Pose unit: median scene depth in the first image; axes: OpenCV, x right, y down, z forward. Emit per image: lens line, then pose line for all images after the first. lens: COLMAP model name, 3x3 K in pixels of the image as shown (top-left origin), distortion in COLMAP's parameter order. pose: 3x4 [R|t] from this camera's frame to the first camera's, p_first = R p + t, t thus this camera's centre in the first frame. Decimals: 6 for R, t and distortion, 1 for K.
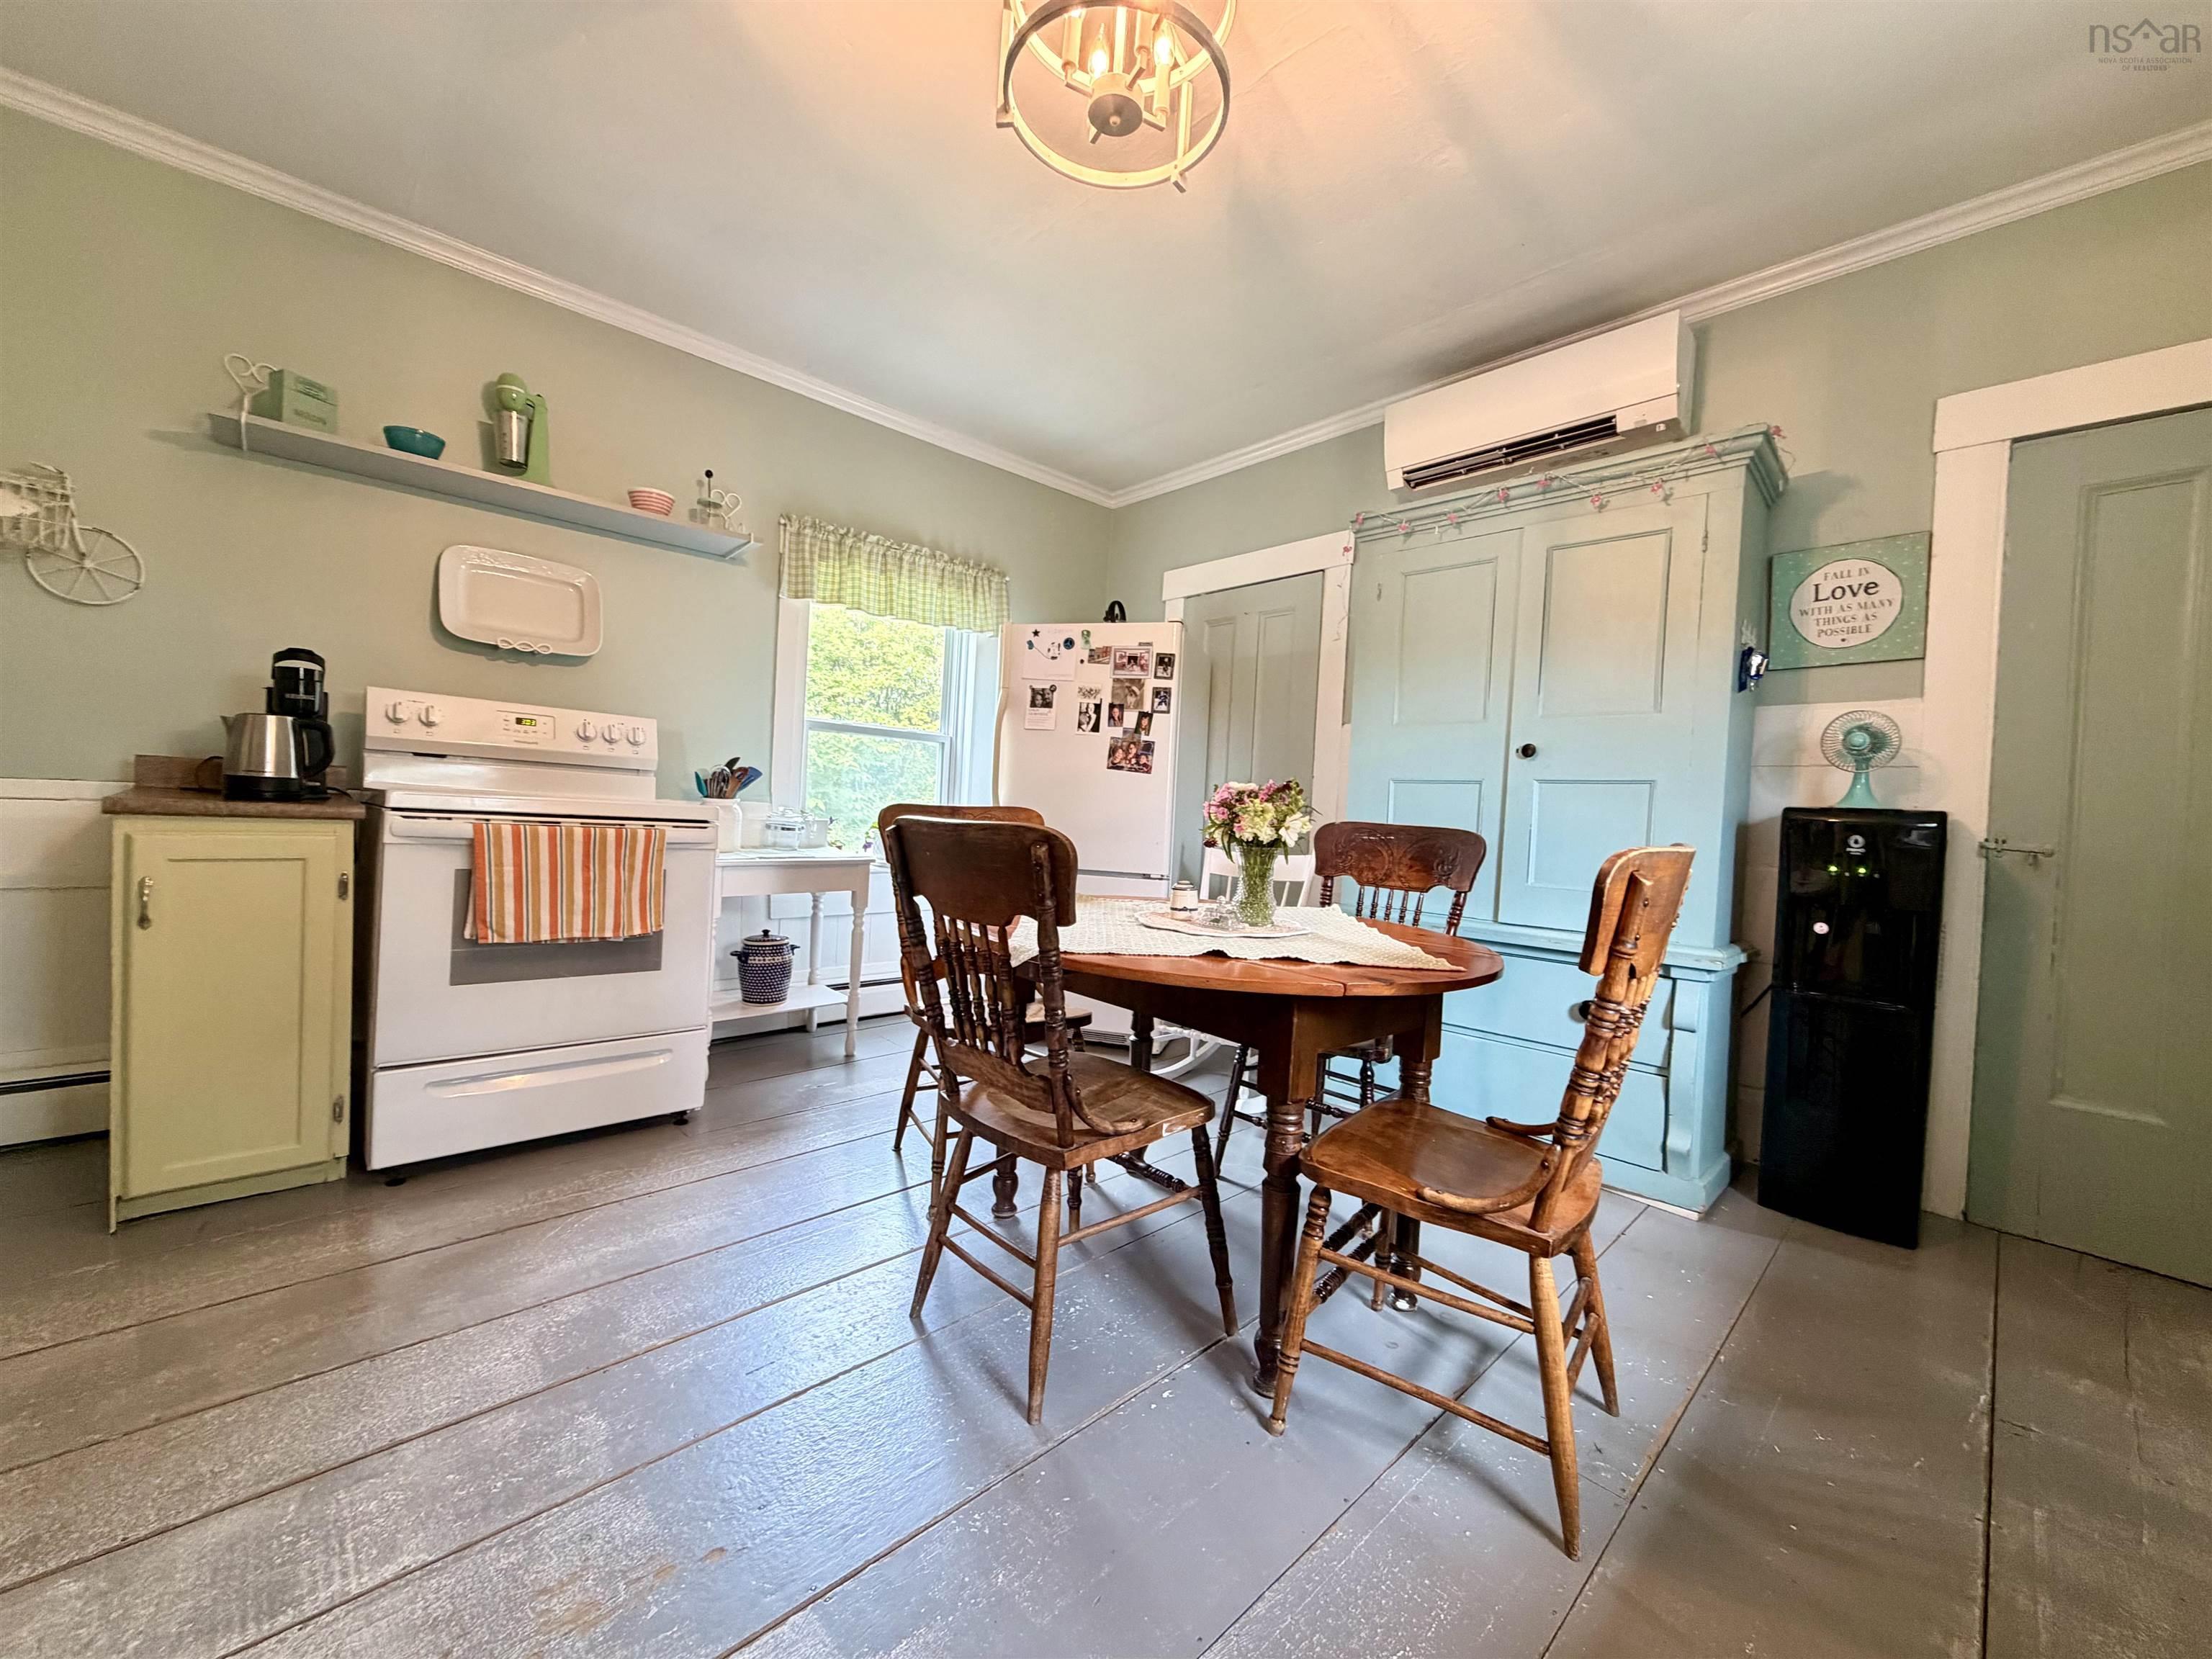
lens RADIAL K [[878.0, 0, 1094.7], [0, 878.0, 829.0], [0, 0, 1]] dist [-0.000052, -0.000021]
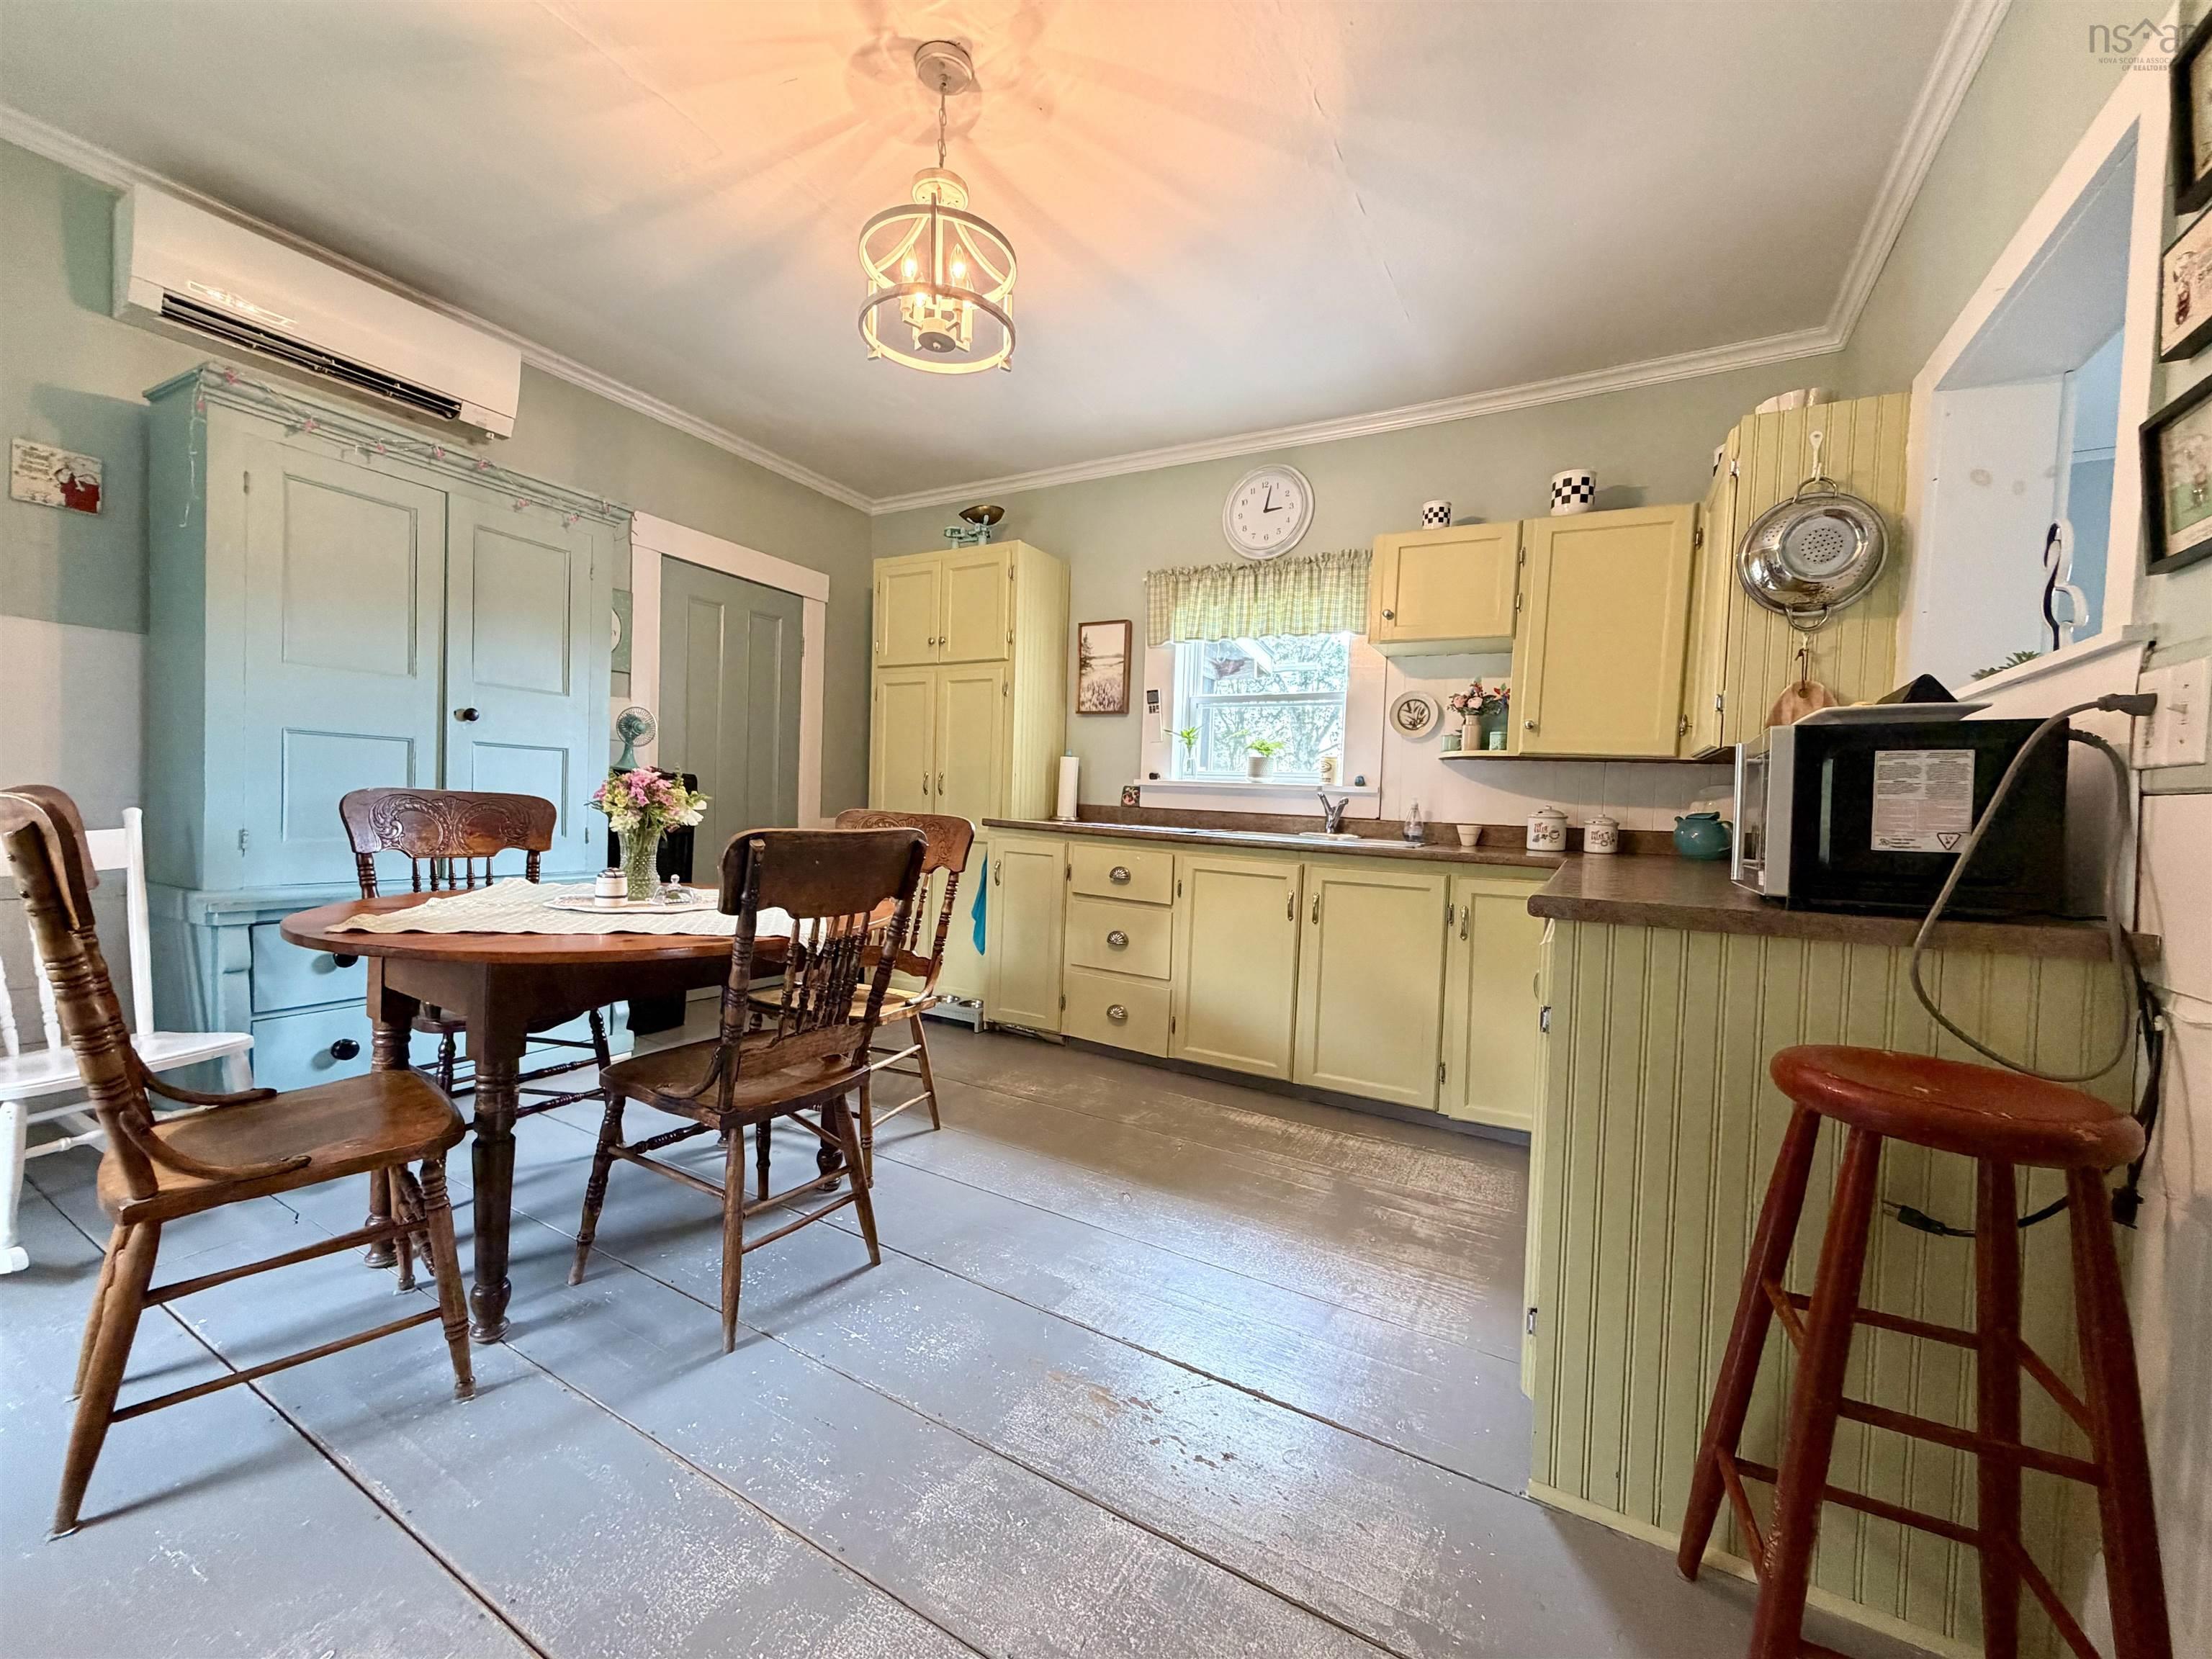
lens RADIAL K [[878.0, 0, 1099.0], [0, 878.0, 828.6], [0, 0, 1]] dist [-0.000052, -0.000021]
pose [[-0.291006, -0.087895, 0.952675, -0.726185], [-0.040660, 0.996007, 0.079473, -0.063962], [-0.955857, -0.015609, -0.293418, 0.553730]]
